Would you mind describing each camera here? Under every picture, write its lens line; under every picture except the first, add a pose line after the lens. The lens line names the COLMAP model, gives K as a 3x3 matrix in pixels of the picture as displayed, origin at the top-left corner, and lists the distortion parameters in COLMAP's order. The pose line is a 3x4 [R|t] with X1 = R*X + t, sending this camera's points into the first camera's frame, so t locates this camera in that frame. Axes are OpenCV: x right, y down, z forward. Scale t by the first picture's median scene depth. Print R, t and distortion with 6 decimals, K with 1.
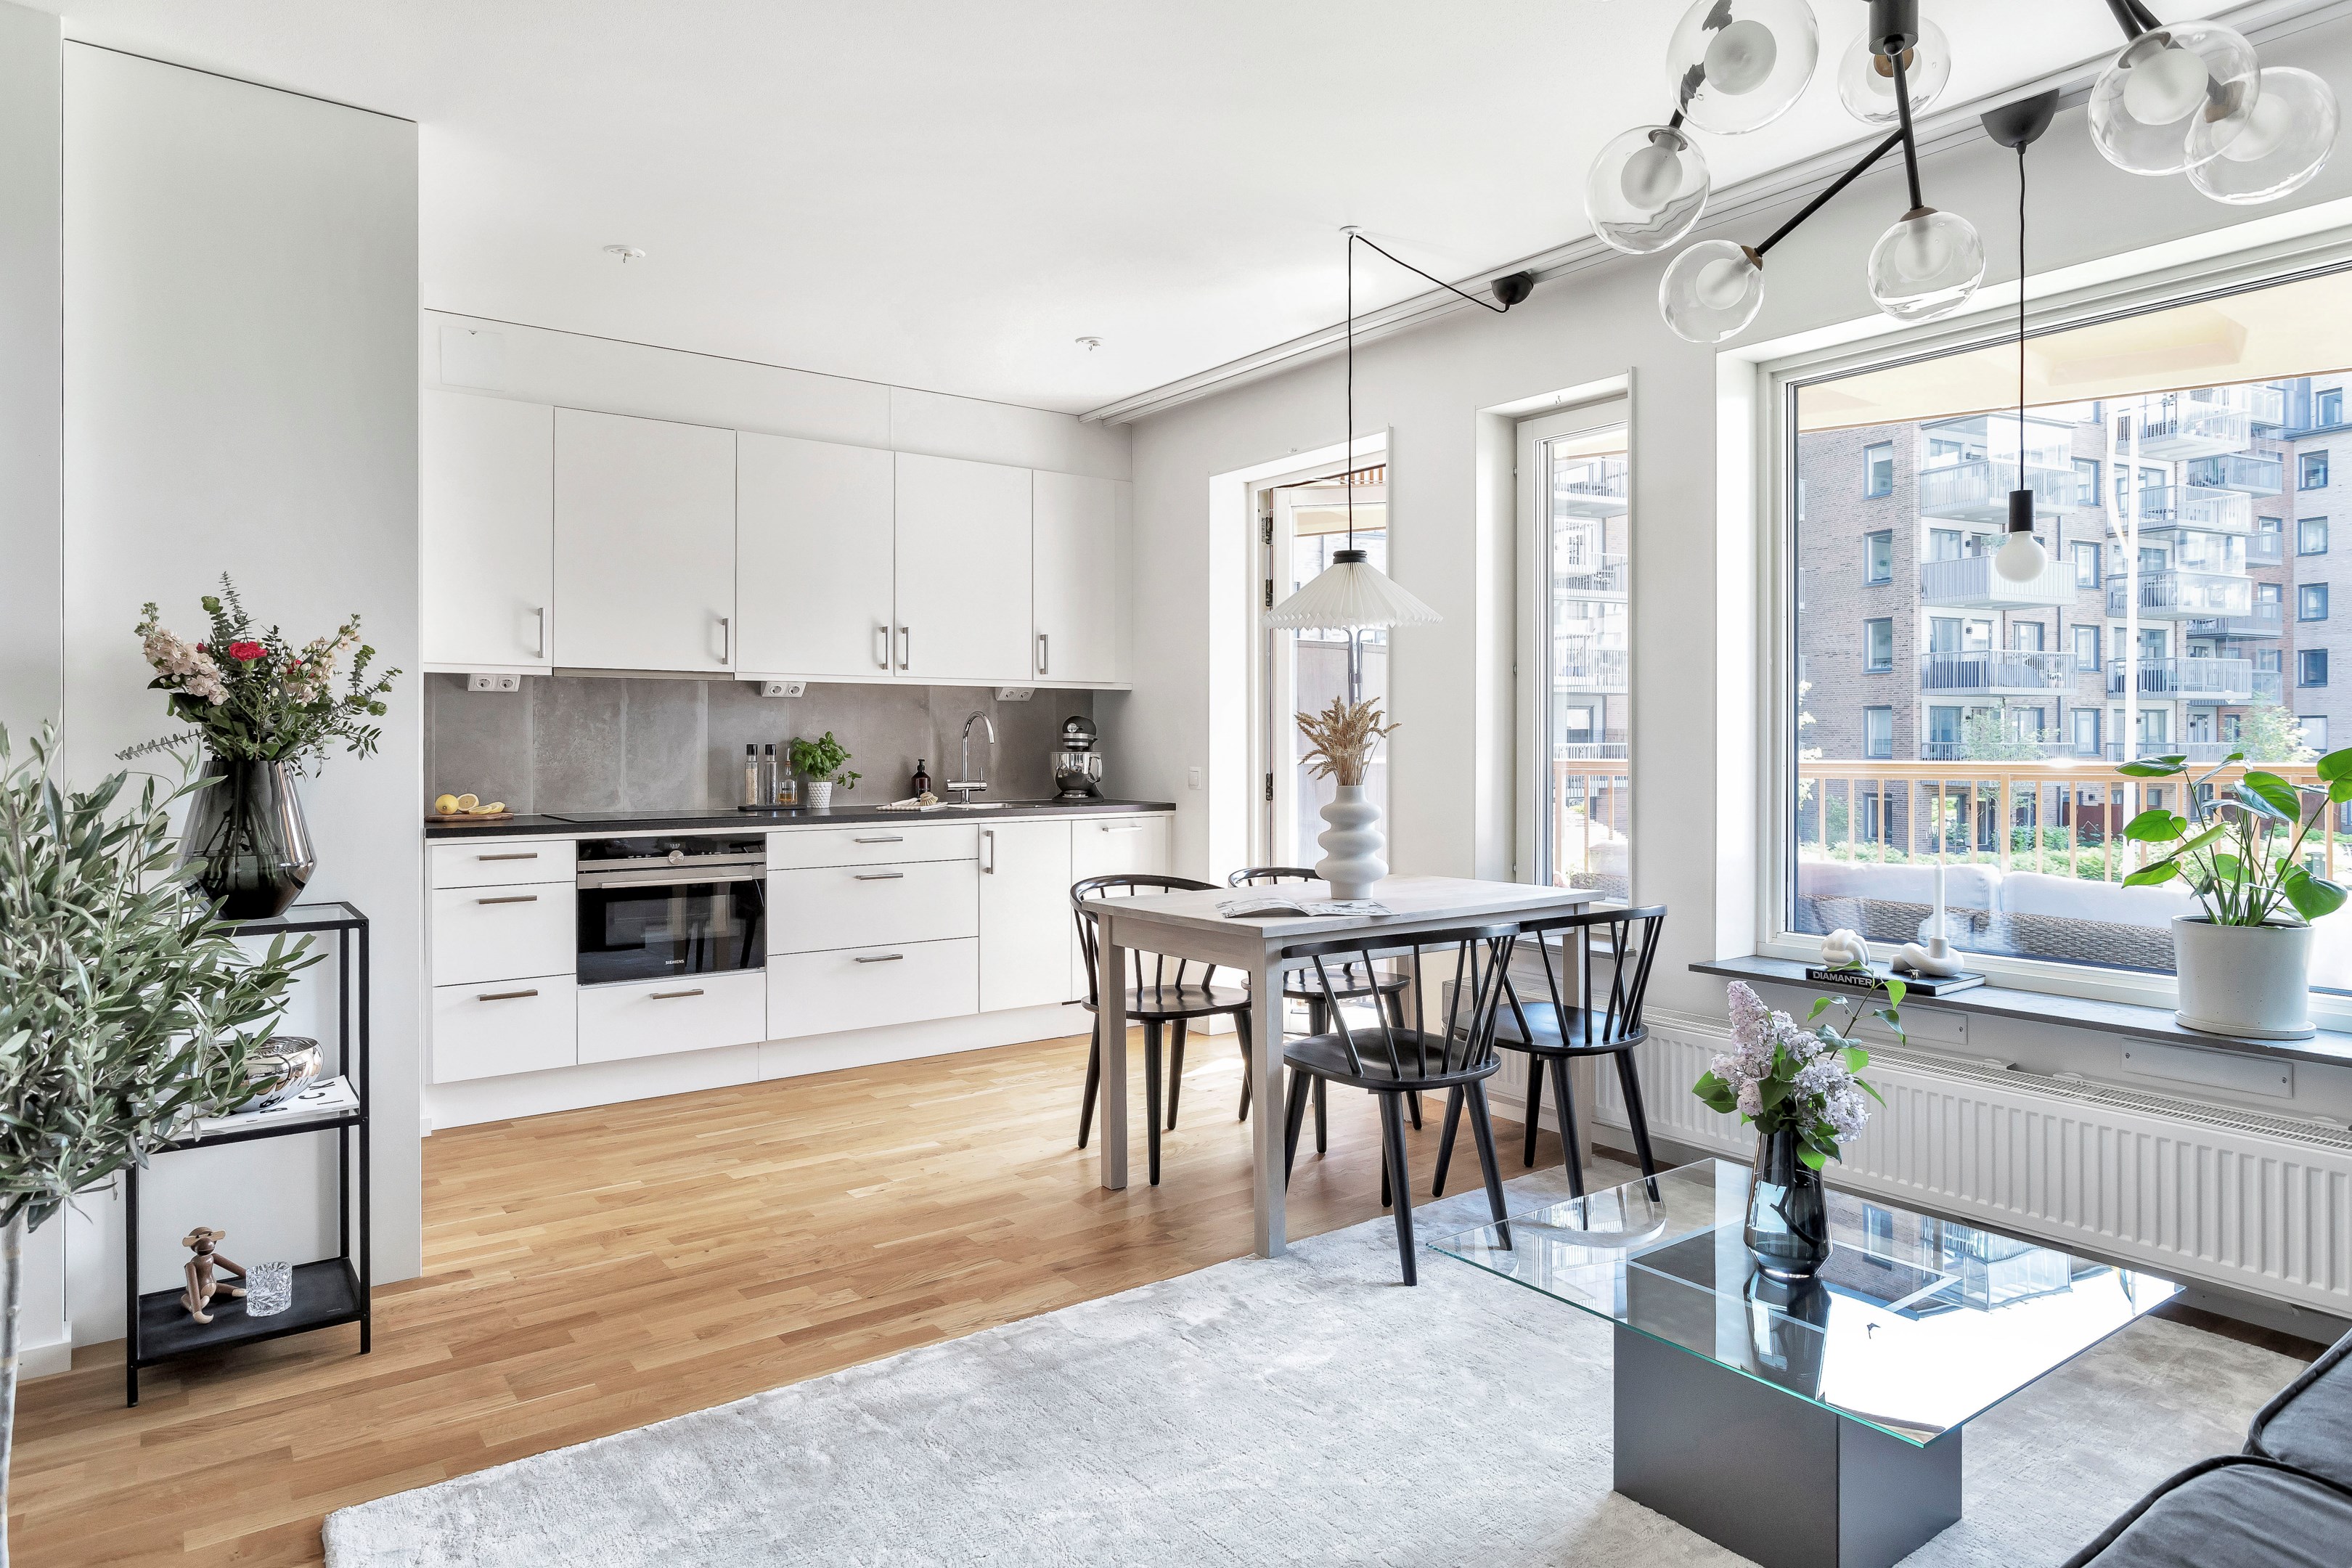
lens RADIAL K [[1396.6, 0, 1176.8], [0, 1396.6, 773.7], [0, 0, 1]] dist [-0.002853, -0.000075]
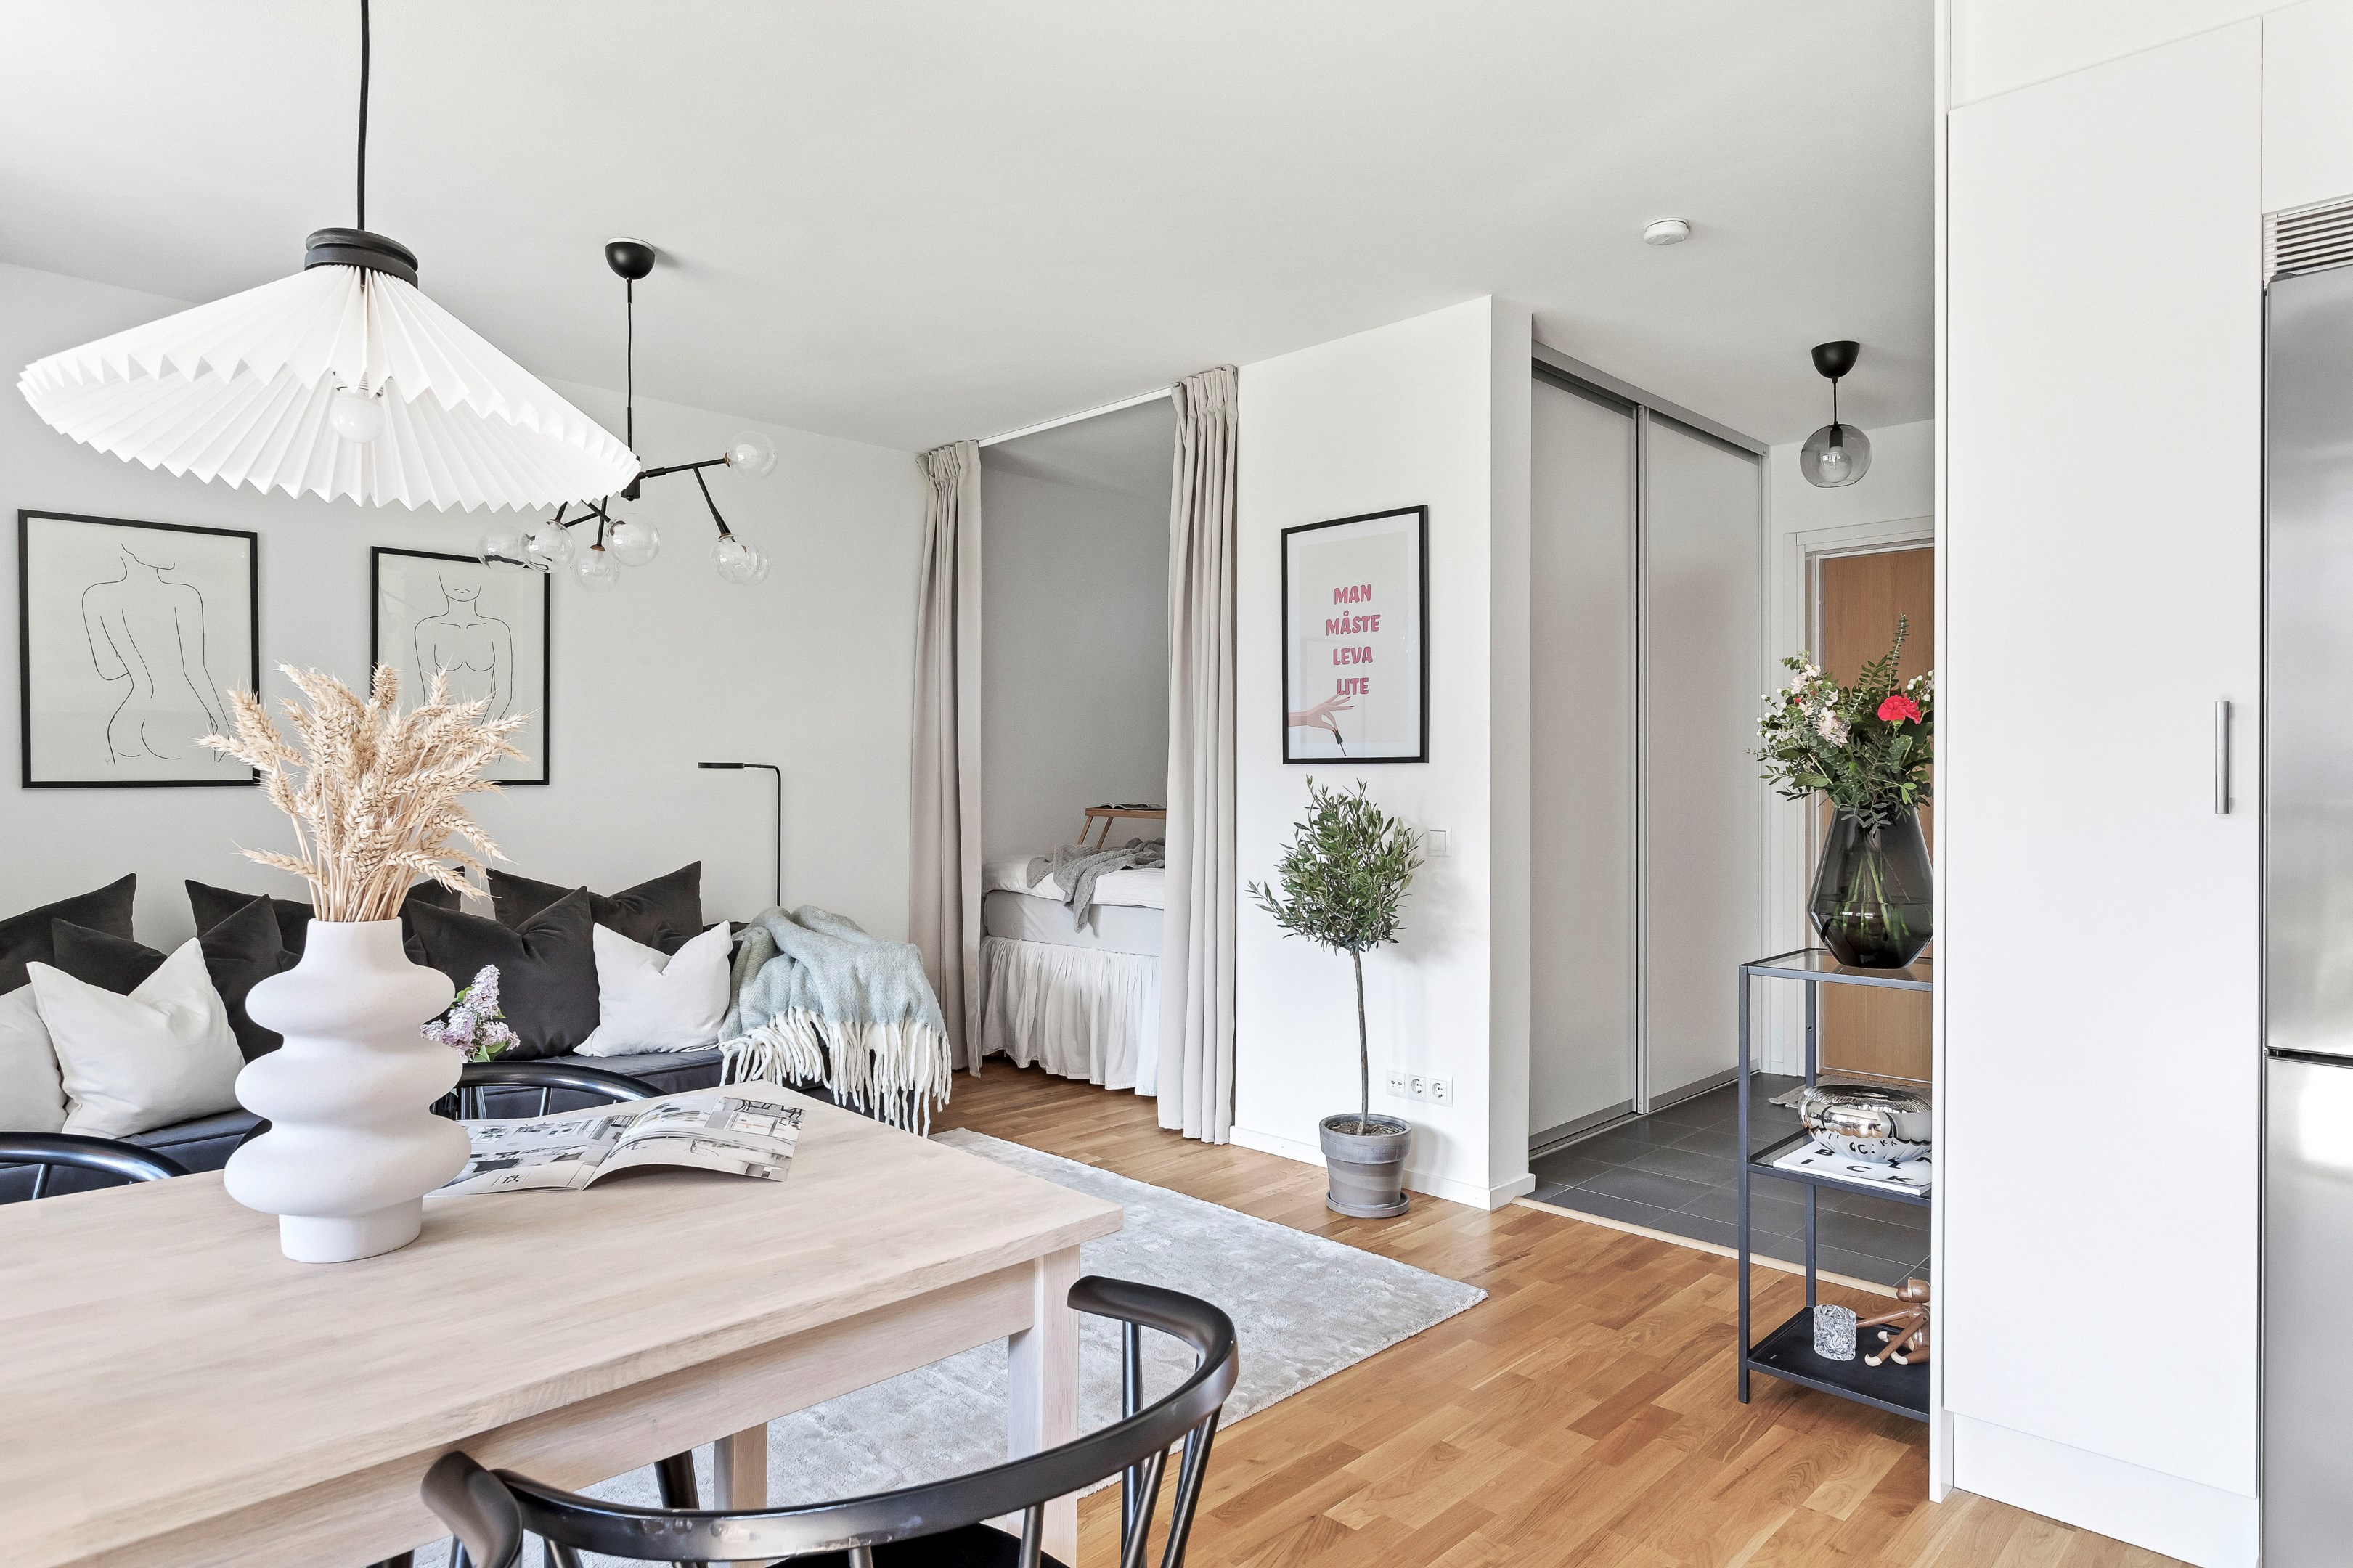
lens RADIAL K [[1348.7, 0, 1176.5], [0, 1348.7, 784.0], [0, 0, 1]] dist [-0.018120, 0.011638]
pose [[-0.988616, -0.000521, -0.150459, -0.021485], [-0.004226, 0.999696, 0.024305, -0.026041], [0.150400, 0.024664, -0.988317, 1.046857]]
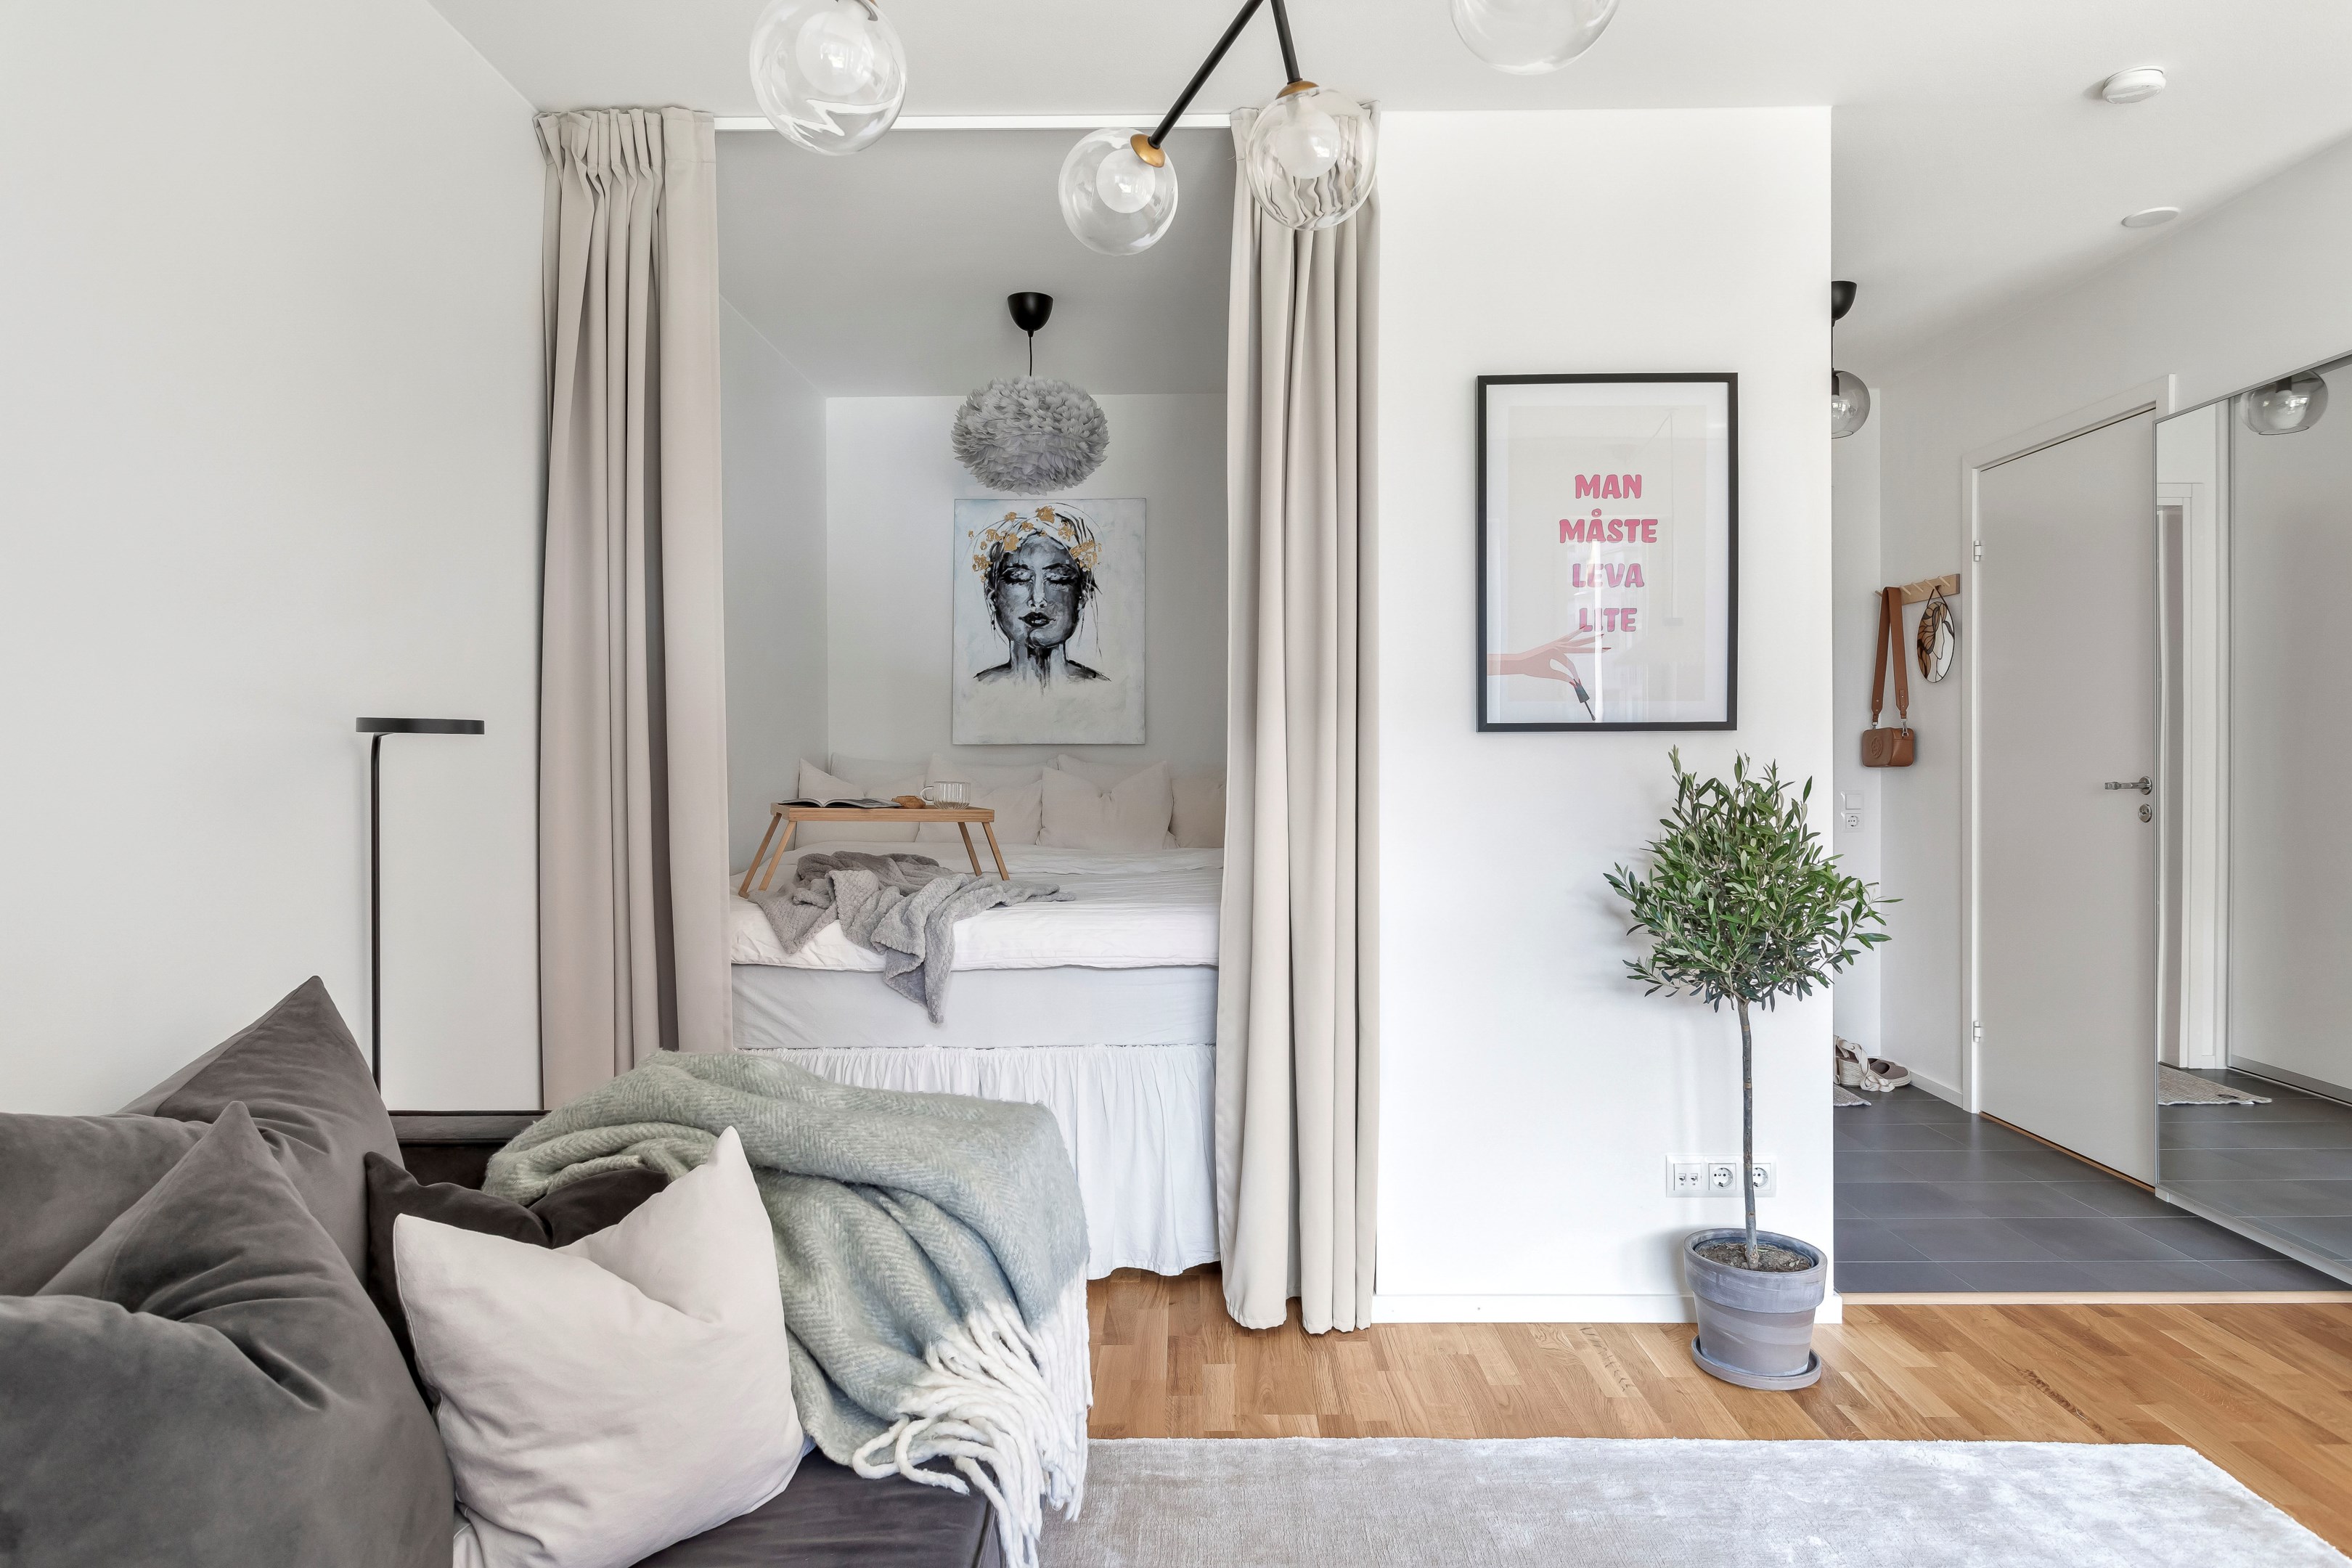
lens RADIAL K [[1396.6, 0, 1176.8], [0, 1396.6, 773.7], [0, 0, 1]] dist [-0.002853, -0.000075]
pose [[-0.606852, 0.013389, -0.794702, 0.333810], [-0.011789, 0.999597, 0.025843, -0.013858], [0.794727, 0.025051, -0.606449, 0.454813]]
